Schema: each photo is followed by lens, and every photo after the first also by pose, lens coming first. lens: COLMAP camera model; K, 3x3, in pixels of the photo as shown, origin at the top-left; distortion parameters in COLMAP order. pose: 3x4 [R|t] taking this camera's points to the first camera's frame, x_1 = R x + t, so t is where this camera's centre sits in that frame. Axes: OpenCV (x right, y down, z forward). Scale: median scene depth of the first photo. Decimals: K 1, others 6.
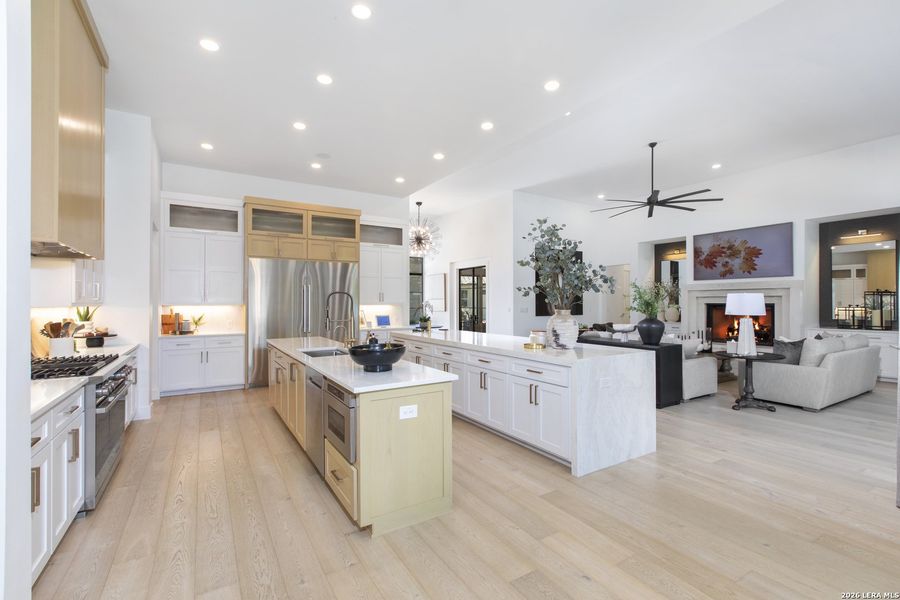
lens RADIAL K [[403.4, 0, 450.0], [0, 403.4, 300.0], [0, 0, 1]] dist [-0.001471, 0.000329]
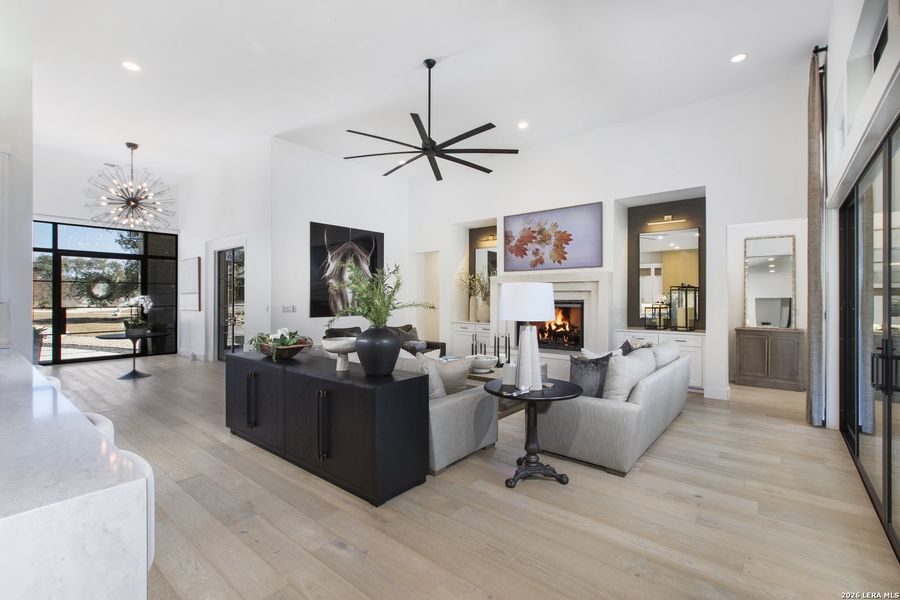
lens RADIAL K [[403.4, 0, 450.0], [0, 403.4, 300.0], [0, 0, 1]] dist [-0.001471, 0.000329]
pose [[0.946307, -0.000939, 0.323267, 0.266166], [-0.002297, 0.999951, 0.009627, 0.001423], [-0.323260, -0.009853, 0.946259, 0.293509]]
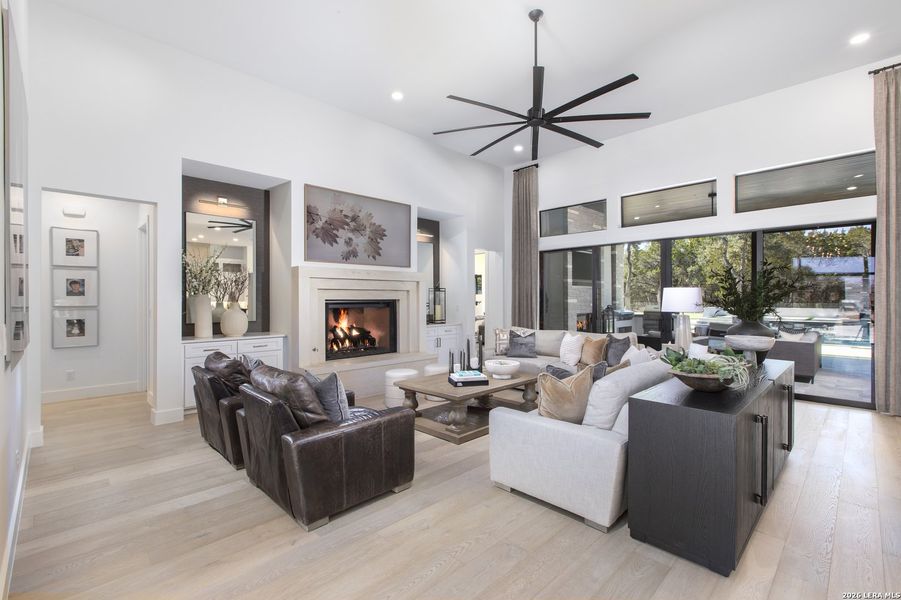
lens RADIAL K [[403.8, 0, 450.5], [0, 403.8, 300.0], [0, 0, 1]] dist [-0.001471, 0.000329]
pose [[-0.223631, -0.006960, 0.974649, -0.016511], [-0.004598, 0.999971, 0.006086, 0.004358], [-0.974663, -0.003121, -0.223657, 1.040787]]
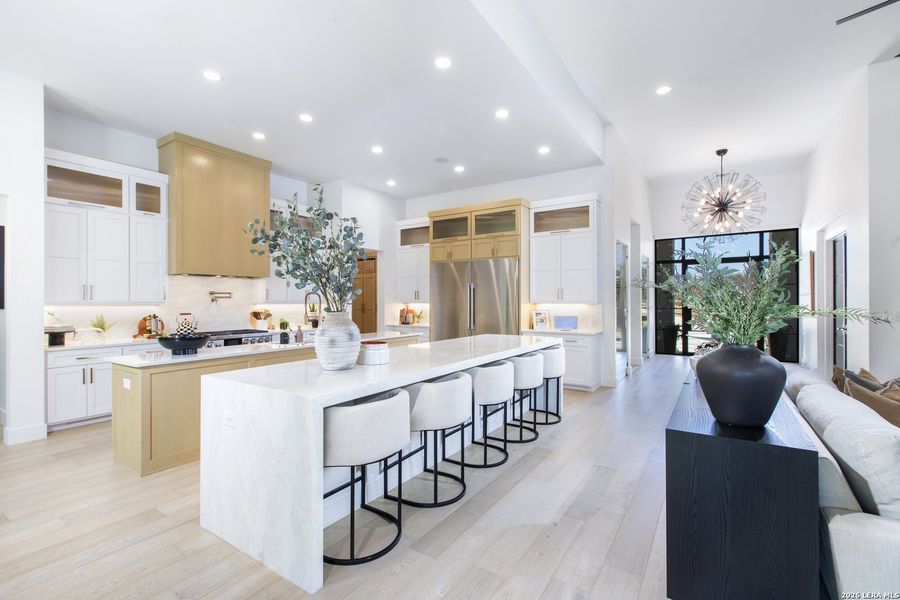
lens RADIAL K [[403.4, 0, 450.0], [0, 403.4, 300.0], [0, 0, 1]] dist [-0.001471, 0.000329]
pose [[0.421018, -0.002323, -0.907049, 0.456739], [0.005904, 0.999983, 0.000179, 0.003257], [0.907033, -0.005431, 0.421024, 0.414647]]
